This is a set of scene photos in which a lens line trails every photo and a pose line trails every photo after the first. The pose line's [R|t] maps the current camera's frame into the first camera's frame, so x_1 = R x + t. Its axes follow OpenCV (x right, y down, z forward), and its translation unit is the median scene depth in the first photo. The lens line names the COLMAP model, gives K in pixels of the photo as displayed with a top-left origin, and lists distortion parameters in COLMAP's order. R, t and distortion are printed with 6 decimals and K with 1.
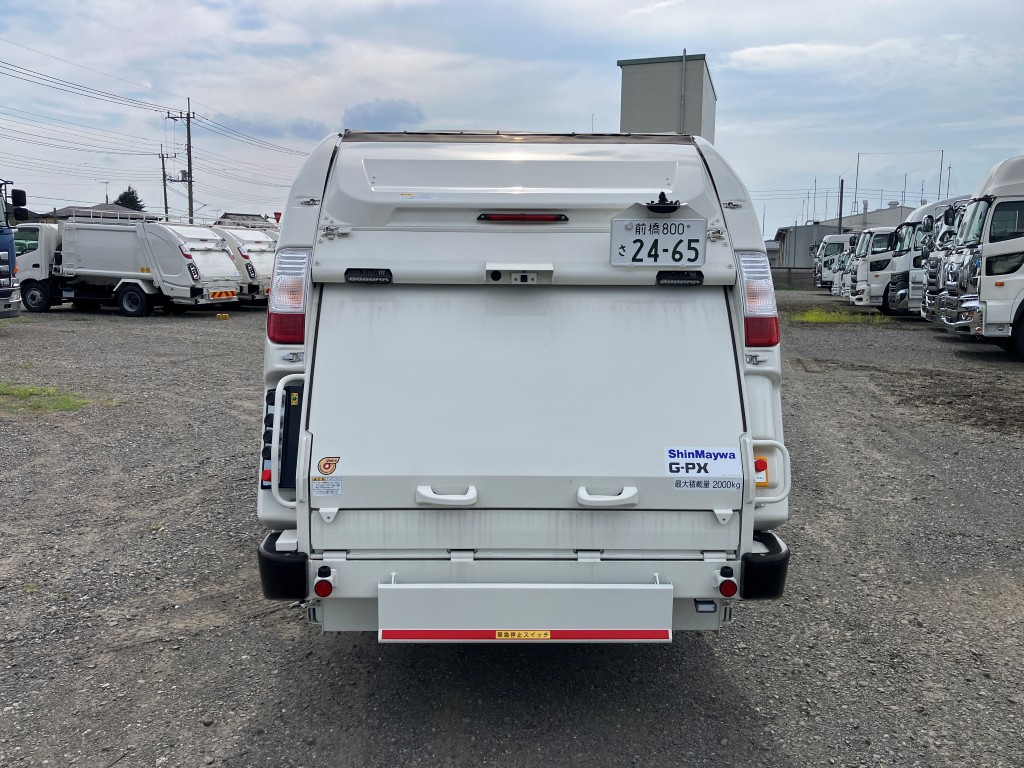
lens RADIAL K [[820.8, 0, 507.8], [0, 820.8, 386.0], [0, 0, 1]] dist [0.058144, -0.094846]
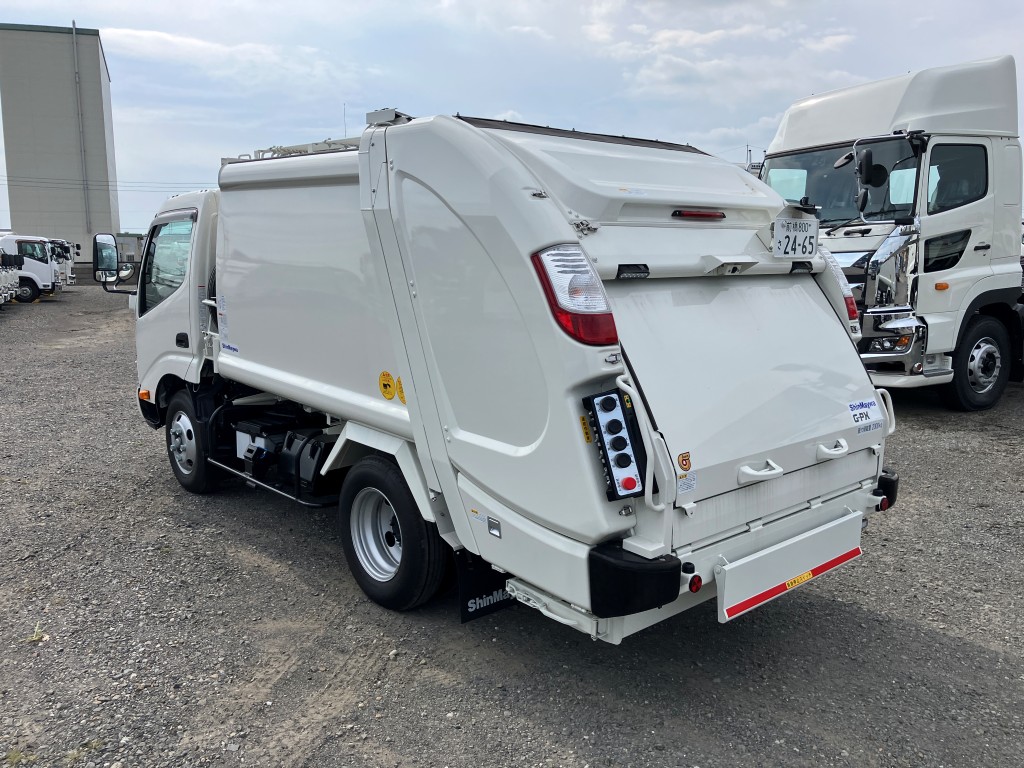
lens RADIAL K [[818.1, 0, 512.0], [0, 818.1, 384.0], [0, 0, 1]] dist [0.018024, -0.000591]
pose [[0.771417, -0.107511, 0.627182, -0.916206], [0.103187, 0.993714, 0.043423, -0.056974], [-0.627908, 0.031220, 0.777661, 0.331334]]
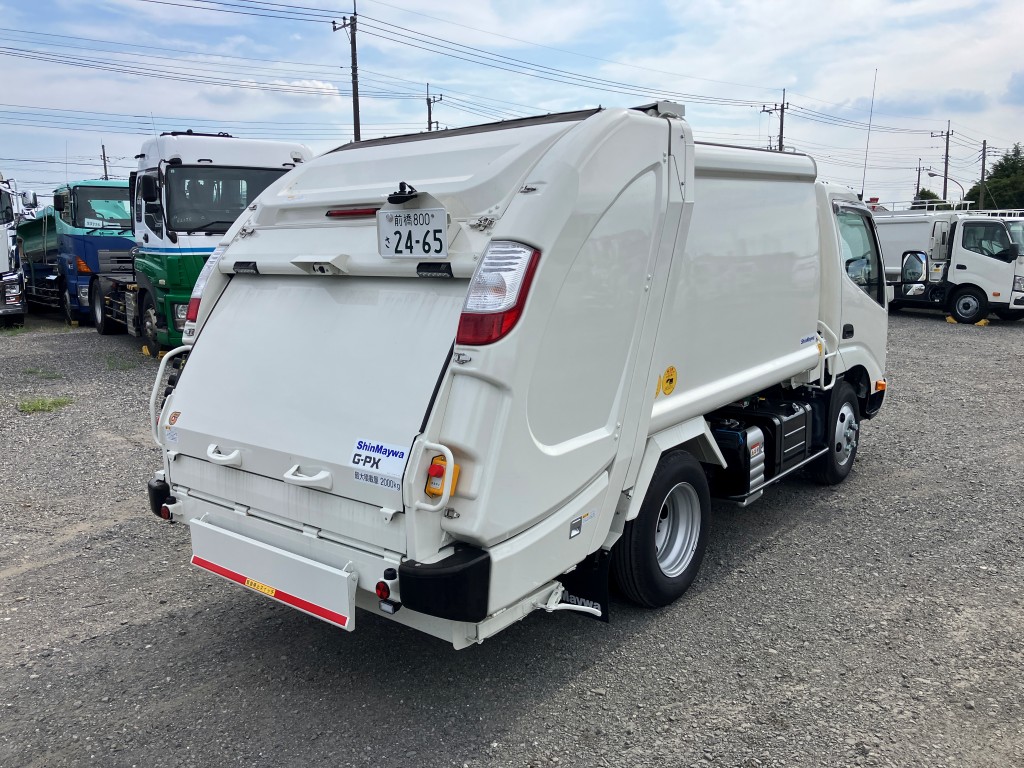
lens RADIAL K [[822.8, 0, 512.0], [0, 822.8, 384.0], [0, 0, 1]] dist [0.072915, -0.107479]
pose [[0.768620, 0.088180, -0.633599, 0.914452], [-0.082029, 0.995863, 0.039088, -0.043630], [0.634425, 0.021929, 0.772673, 0.316624]]
